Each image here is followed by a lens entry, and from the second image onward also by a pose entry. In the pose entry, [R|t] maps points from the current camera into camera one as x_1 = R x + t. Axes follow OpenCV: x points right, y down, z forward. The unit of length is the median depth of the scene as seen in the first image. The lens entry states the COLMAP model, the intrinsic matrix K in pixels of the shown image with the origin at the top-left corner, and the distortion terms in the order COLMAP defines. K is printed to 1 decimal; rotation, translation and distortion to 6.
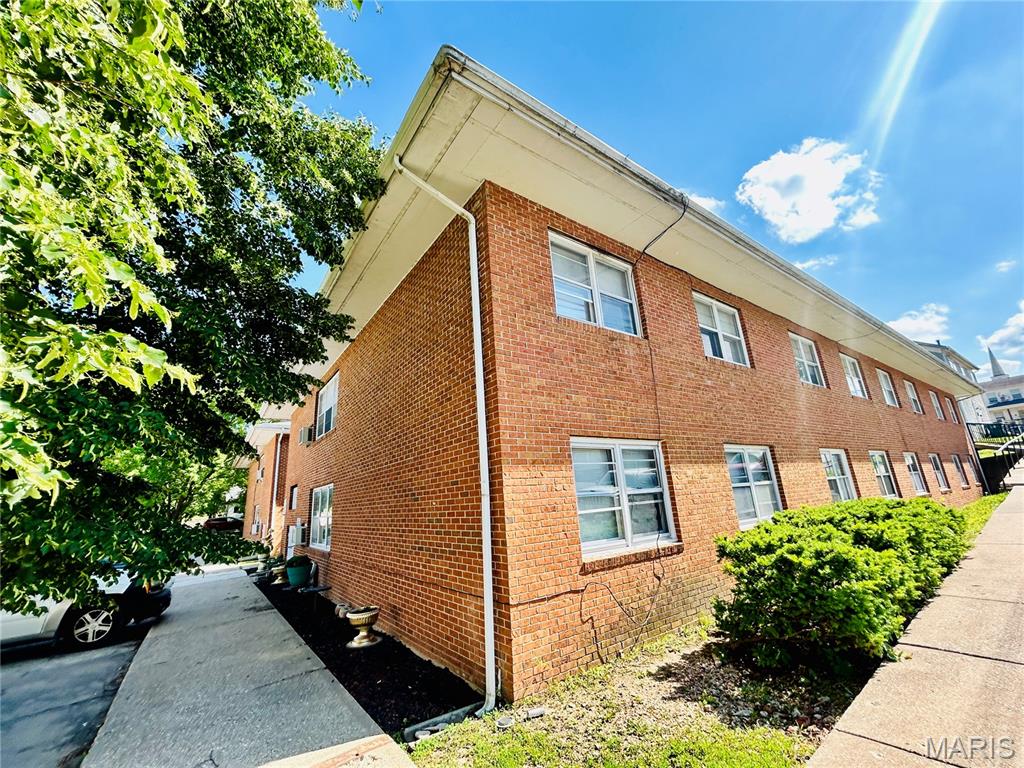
lens RADIAL K [[417.7, 0, 512.0], [0, 417.7, 384.0], [0, 0, 1]] dist [0.002894, 0.001019]
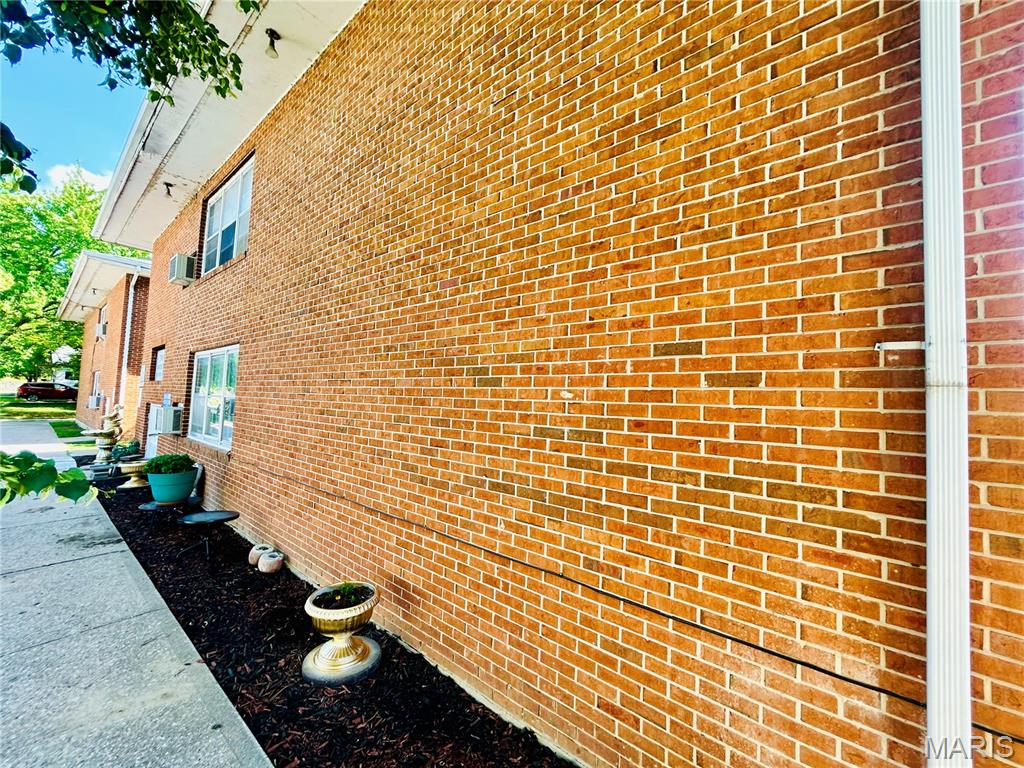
lens RADIAL K [[417.7, 0, 512.0], [0, 417.7, 384.0], [0, 0, 1]] dist [0.002894, 0.001019]
pose [[0.963709, 0.121536, 0.237683, -0.149752], [-0.169079, 0.966891, 0.191140, 0.089948], [-0.206584, -0.224391, 0.952351, 0.270213]]
